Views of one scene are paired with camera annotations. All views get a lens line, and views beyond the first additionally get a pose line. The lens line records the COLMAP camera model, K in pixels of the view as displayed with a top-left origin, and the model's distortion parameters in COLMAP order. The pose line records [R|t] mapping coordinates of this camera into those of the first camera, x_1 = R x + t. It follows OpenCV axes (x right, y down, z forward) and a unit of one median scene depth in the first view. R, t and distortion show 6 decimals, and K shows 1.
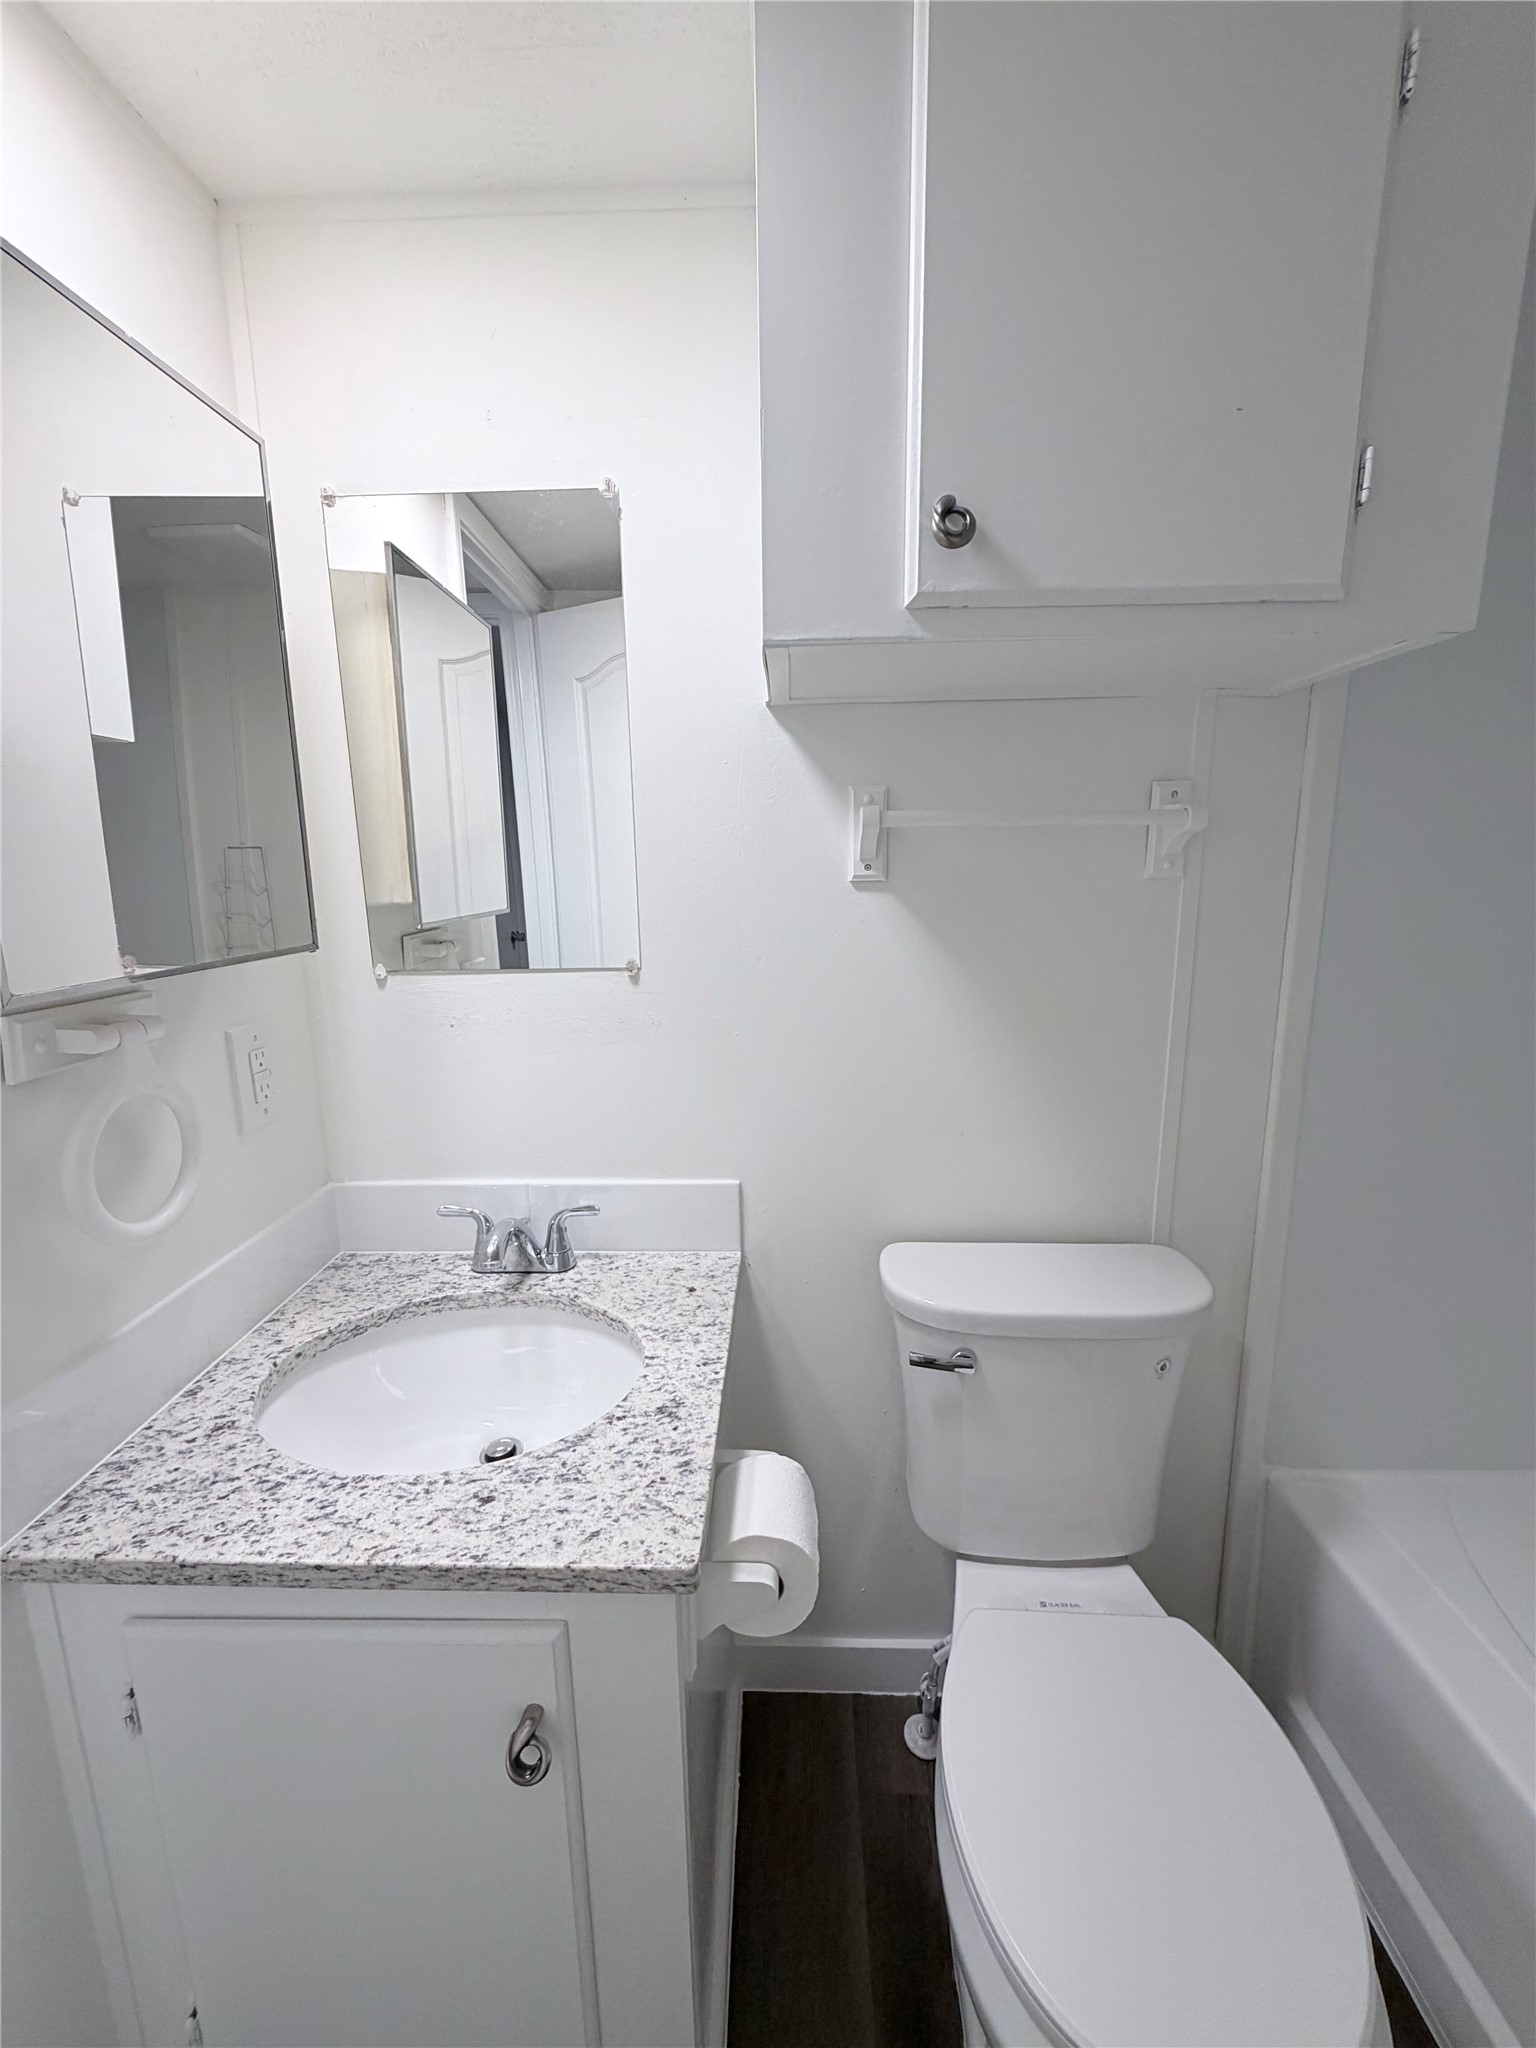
lens RADIAL K [[813.2, 0, 768.4], [0, 813.2, 1026.0], [0, 0, 1]] dist [0.002203, 0.000358]
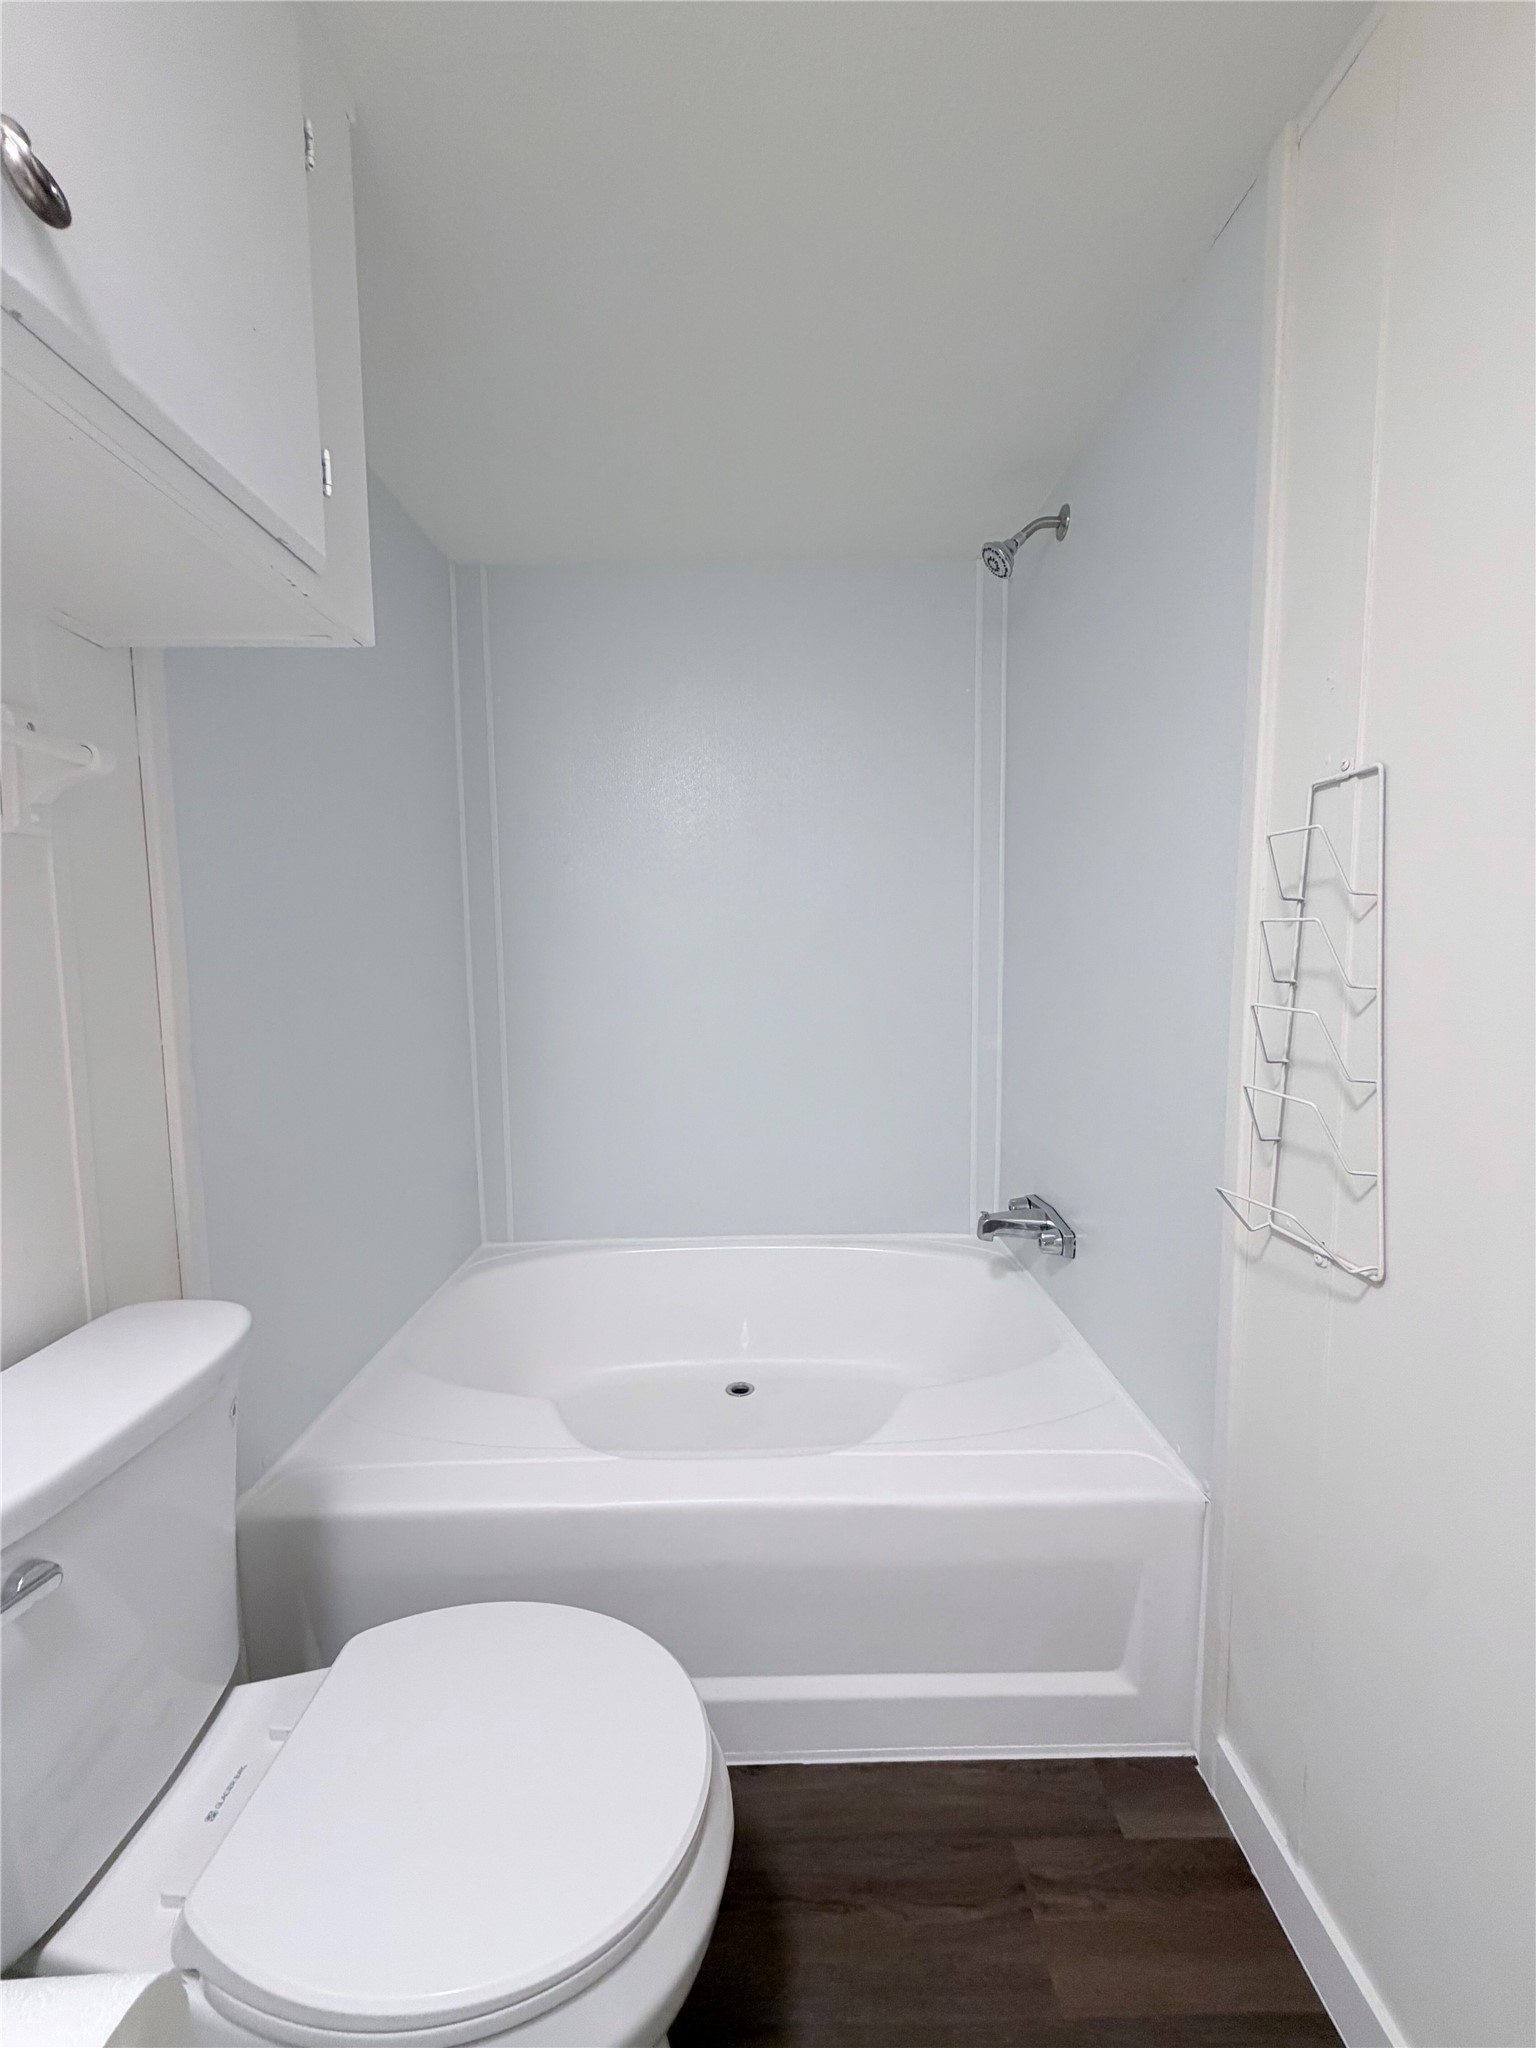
lens RADIAL K [[813.2, 0, 768.3], [0, 813.2, 1026.2], [0, 0, 1]] dist [0.002203, 0.000358]
pose [[-0.028902, -0.087683, 0.995729, -0.318073], [0.202625, 0.974950, 0.091735, 0.065174], [-0.978830, 0.204411, -0.010411, 0.370178]]
